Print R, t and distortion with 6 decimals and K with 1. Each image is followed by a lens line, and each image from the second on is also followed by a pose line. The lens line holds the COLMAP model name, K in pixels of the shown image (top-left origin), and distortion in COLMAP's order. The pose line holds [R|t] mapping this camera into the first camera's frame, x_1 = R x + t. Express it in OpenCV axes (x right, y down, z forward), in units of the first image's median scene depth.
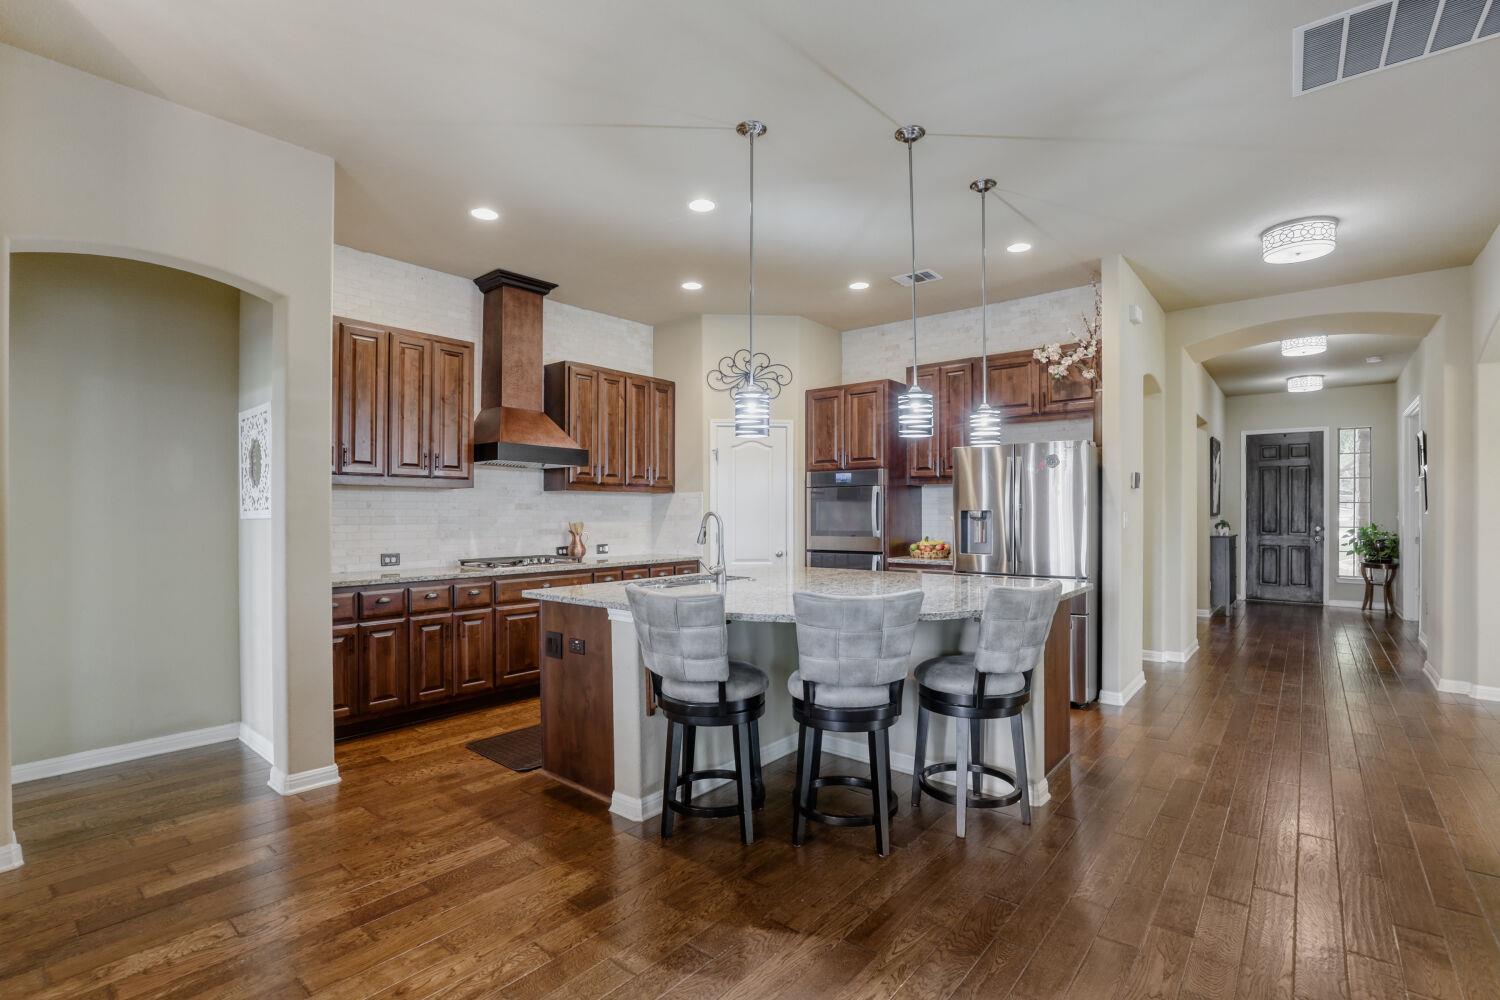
lens RADIAL K [[693.1, 0, 748.1], [0, 693.1, 503.2], [0, 0, 1]] dist [-0.033396, 0.004543]
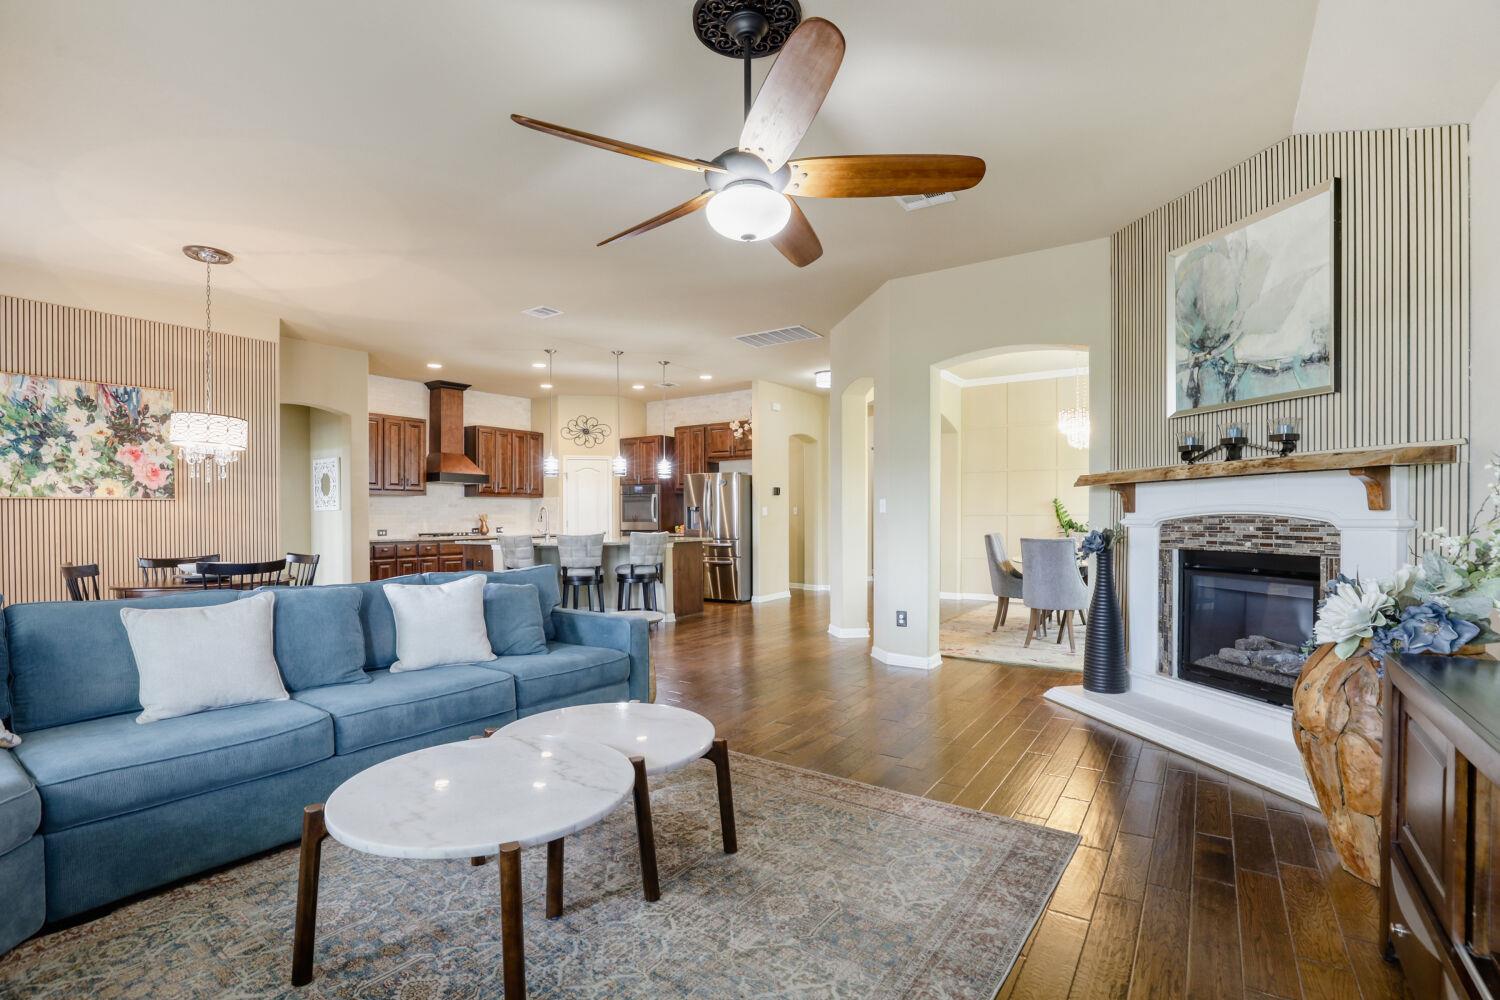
lens RADIAL K [[693.1, 0, 759.0], [0, 693.1, 512.9], [0, 0, 1]] dist [-0.033396, 0.004543]
pose [[0.993167, -0.003274, 0.116660, 0.268337], [0.002048, 0.999941, 0.010631, 0.006741], [-0.116688, -0.010319, 0.993115, -0.911368]]
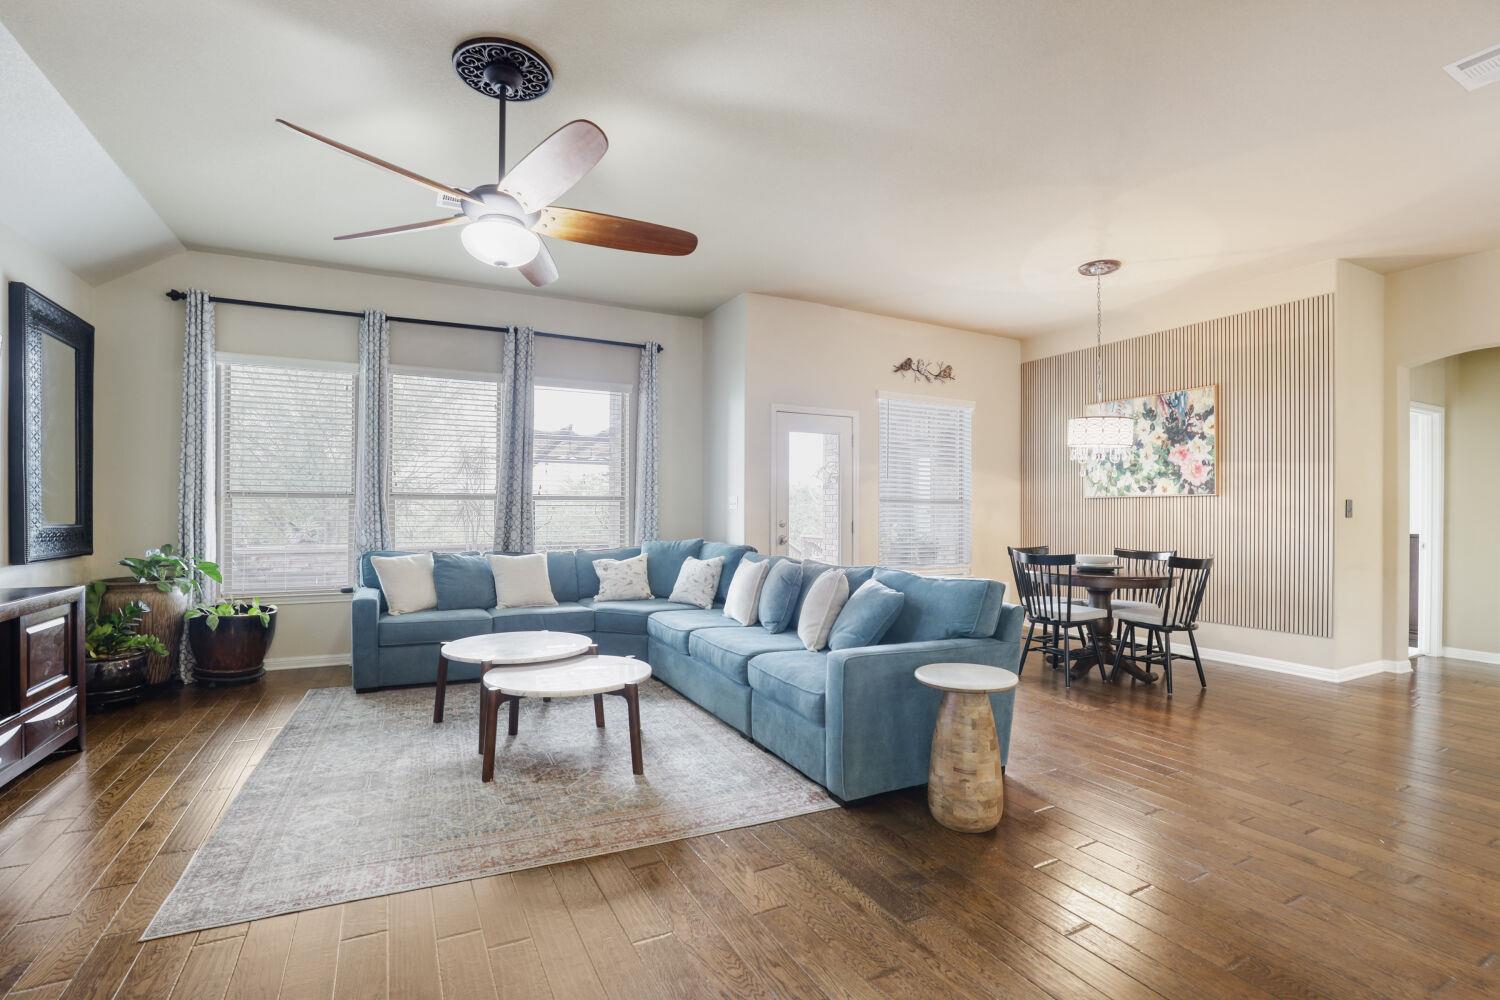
lens RADIAL K [[693.1, 0, 732.1], [0, 693.1, 516.1], [0, 0, 1]] dist [-0.033396, 0.004543]
pose [[-0.397129, 0.005922, -0.917744, 0.750655], [0.008778, 0.999958, 0.002654, 0.018655], [0.917721, -0.007002, -0.397164, -0.030469]]
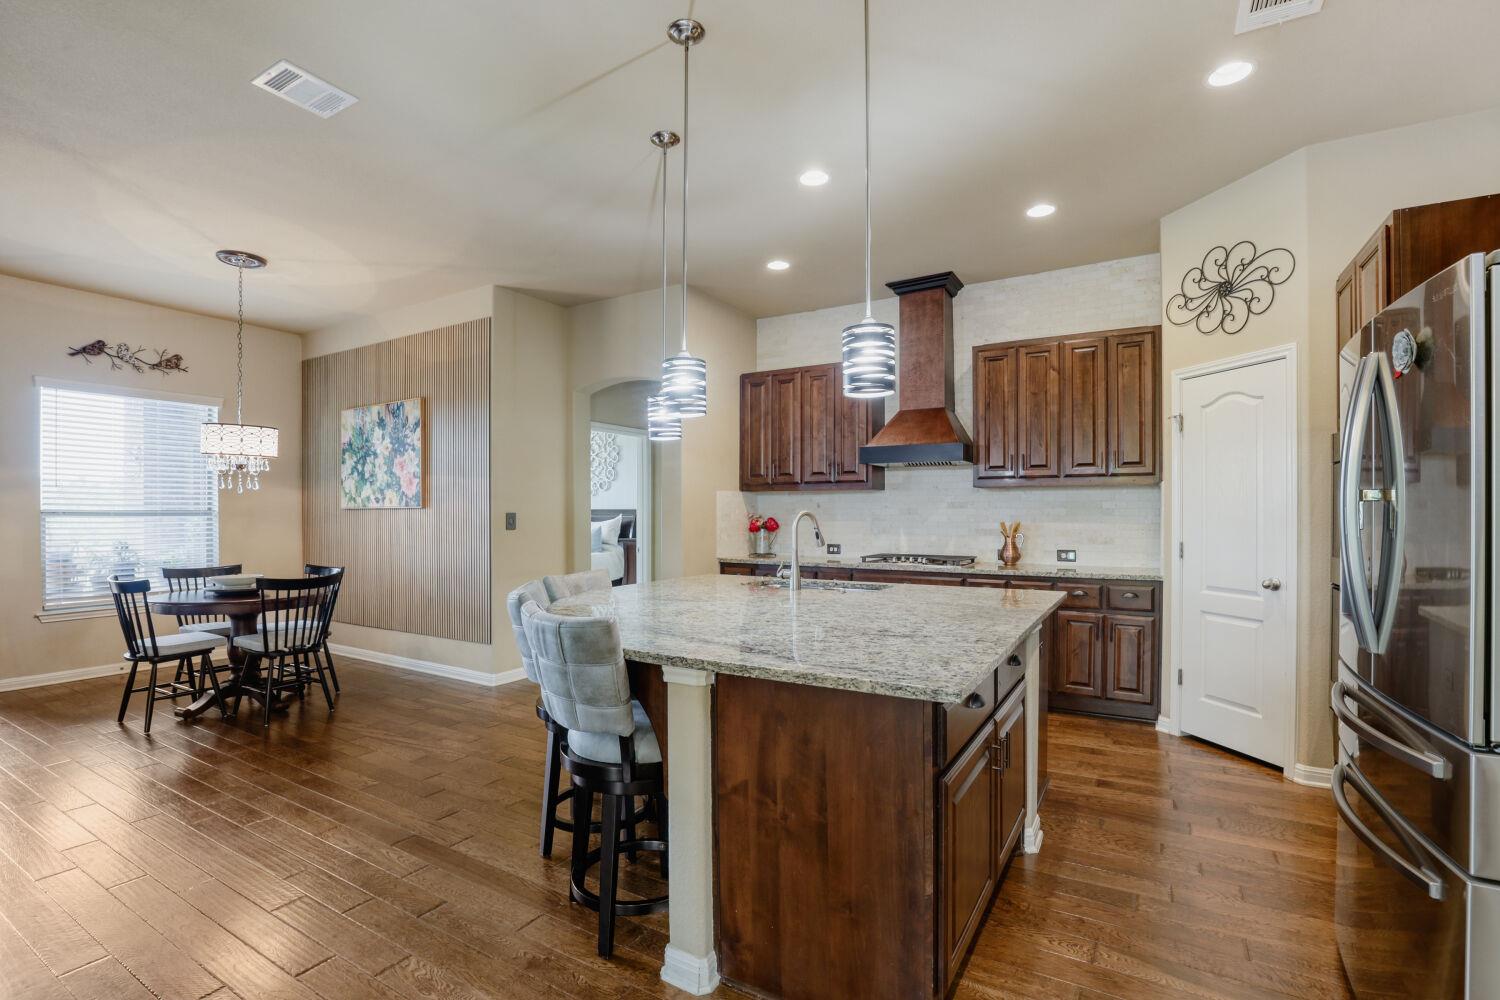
lens RADIAL K [[693.1, 0, 744.8], [0, 693.1, 514.6], [0, 0, 1]] dist [-0.033396, 0.004543]
pose [[0.149732, 0.007912, -0.988695, 0.613879], [0.015988, 0.999818, 0.010422, 0.003580], [0.988597, -0.017368, 0.149578, 0.568339]]
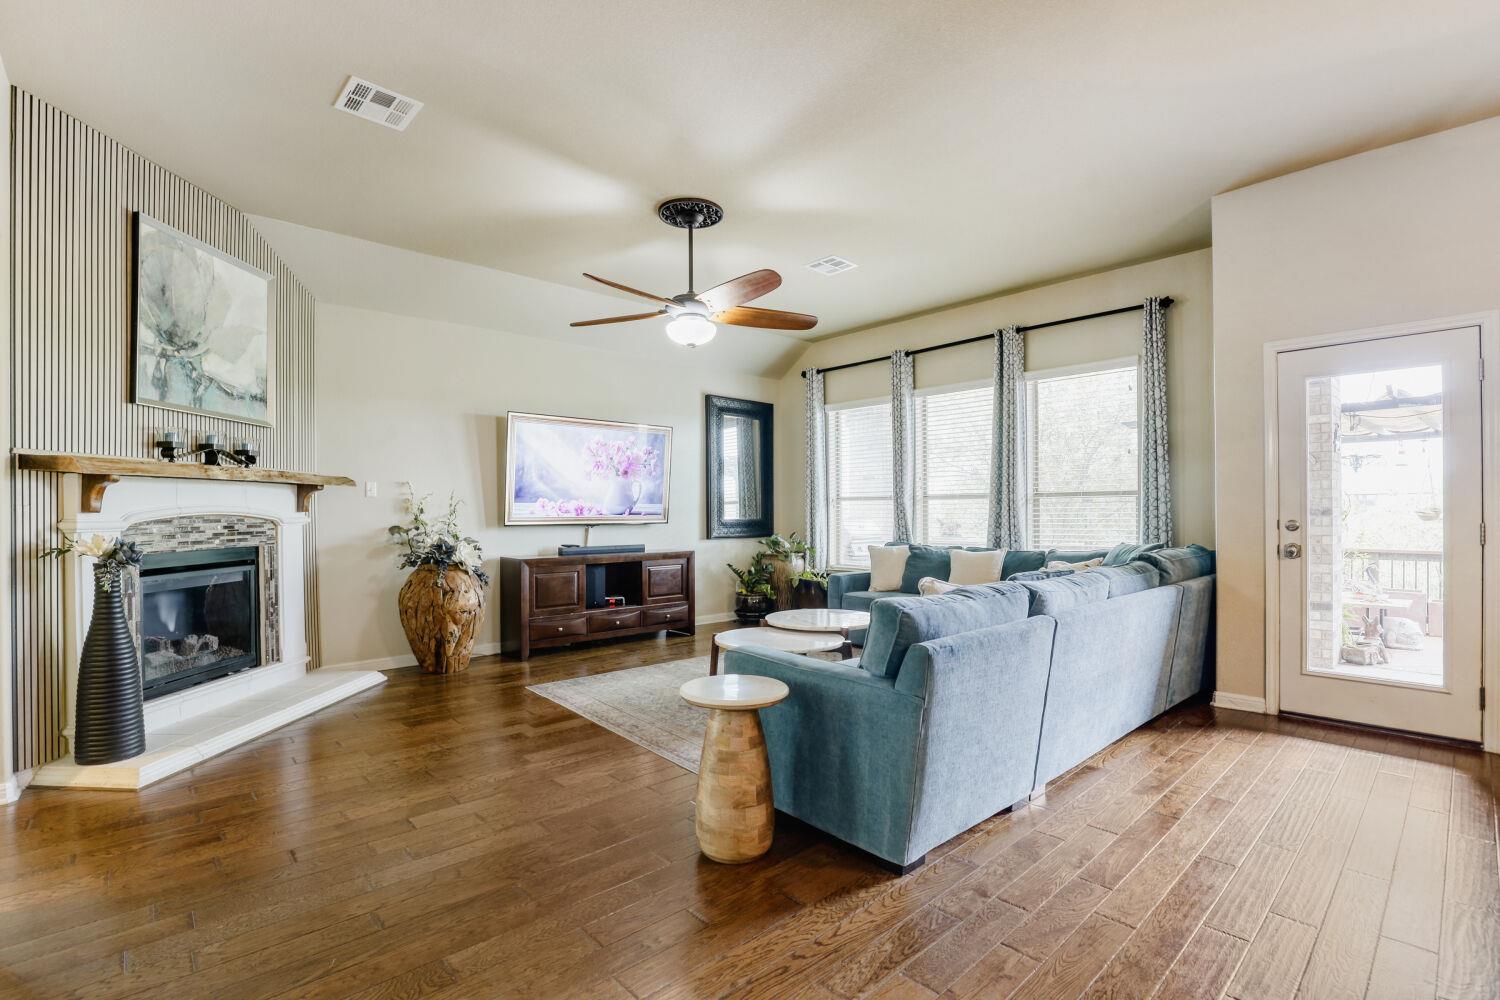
lens RADIAL K [[693.1, 0, 751.4], [0, 693.1, 513.4], [0, 0, 1]] dist [-0.033396, 0.004543]
pose [[-0.990673, 0.007406, 0.136056, 0.138112], [0.006197, 0.999937, -0.009307, 0.025874], [-0.136117, -0.008378, -0.990657, 0.385595]]
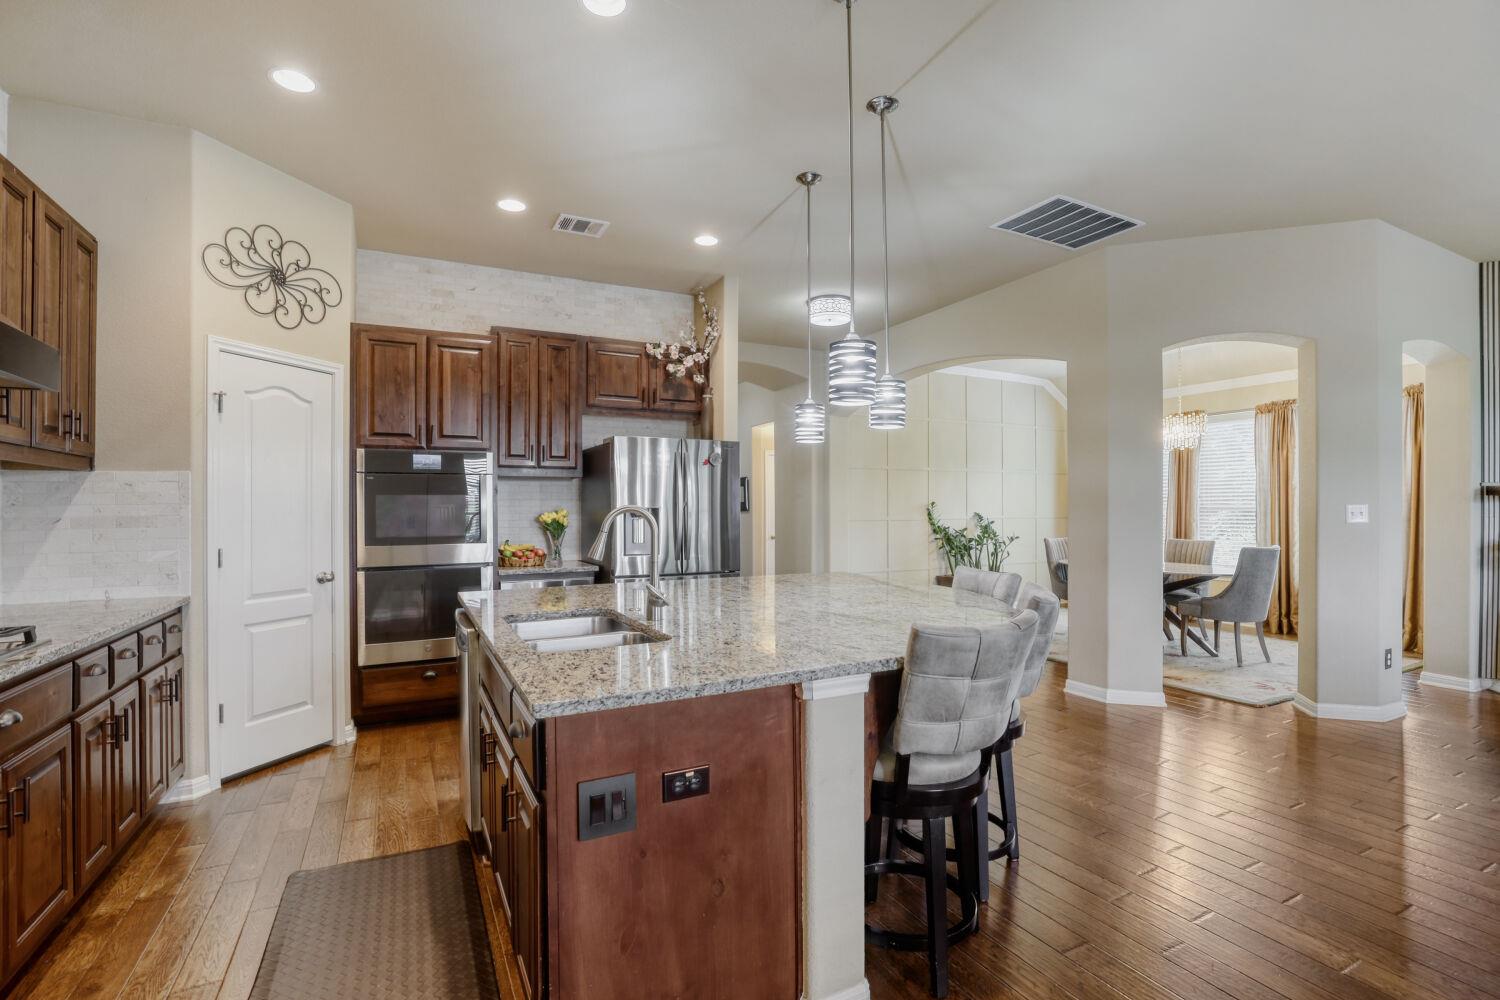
lens RADIAL K [[693.1, 0, 745.0], [0, 693.1, 504.8], [0, 0, 1]] dist [-0.033396, 0.004543]
pose [[0.402467, 0.009254, 0.915388, -0.416932], [-0.010435, 0.999930, -0.005521, 0.009027], [-0.915375, -0.007330, 0.402536, 0.476308]]
